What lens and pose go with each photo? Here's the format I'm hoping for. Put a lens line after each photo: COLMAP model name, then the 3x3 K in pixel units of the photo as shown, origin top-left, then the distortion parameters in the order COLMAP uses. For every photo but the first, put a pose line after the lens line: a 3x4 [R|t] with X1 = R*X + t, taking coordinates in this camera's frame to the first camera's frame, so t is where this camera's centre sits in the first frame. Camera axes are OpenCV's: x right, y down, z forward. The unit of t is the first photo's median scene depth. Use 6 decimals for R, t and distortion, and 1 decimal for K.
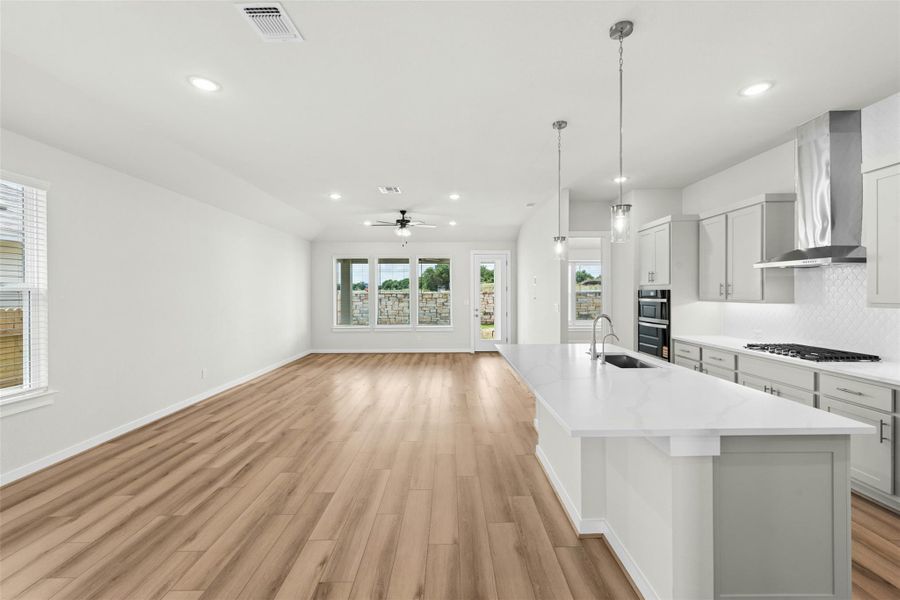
lens RADIAL K [[351.7, 0, 450.7], [0, 351.7, 293.3], [0, 0, 1]] dist [0.000514, 0.000023]
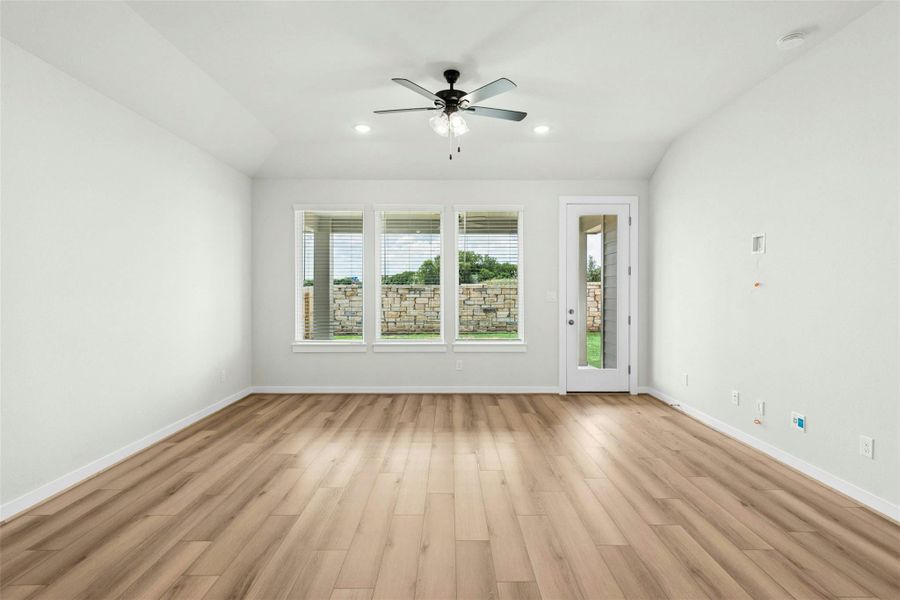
lens RADIAL K [[418.1, 0, 449.9], [0, 418.1, 294.0], [0, 0, 1]] dist [-0.003936, -0.000394]
pose [[0.999974, 0.005189, -0.004969, -0.102196], [-0.005159, 0.999969, 0.006022, 0.018806], [0.005000, -0.005996, 0.999970, 0.384444]]
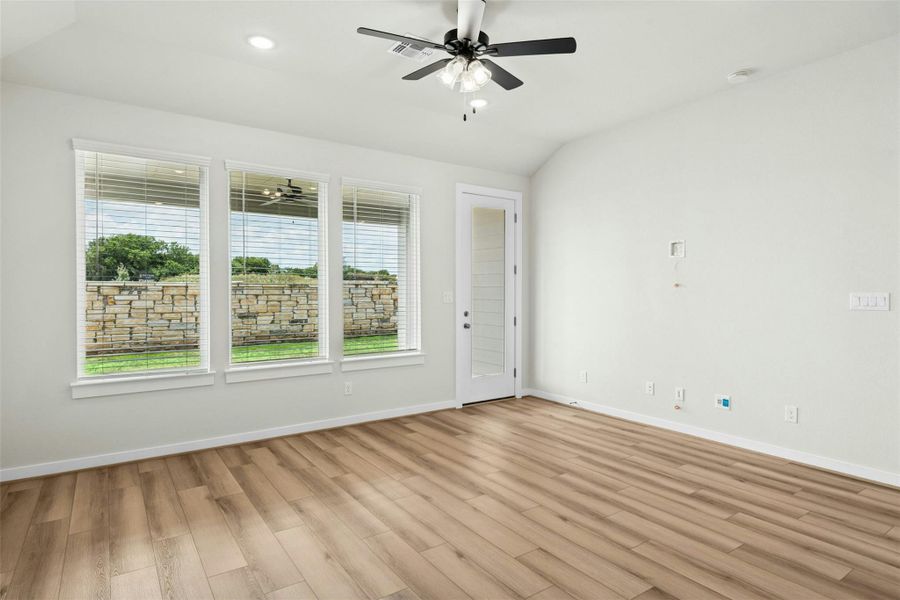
lens RADIAL K [[484.4, 0, 435.8], [0, 484.4, 296.2], [0, 0, 1]] dist [0.005696, 0.000689]
pose [[0.832086, -0.001498, 0.554644, -0.313540], [-0.003668, 0.999960, 0.008204, 0.019289], [-0.554634, -0.008861, 0.832047, 0.494841]]
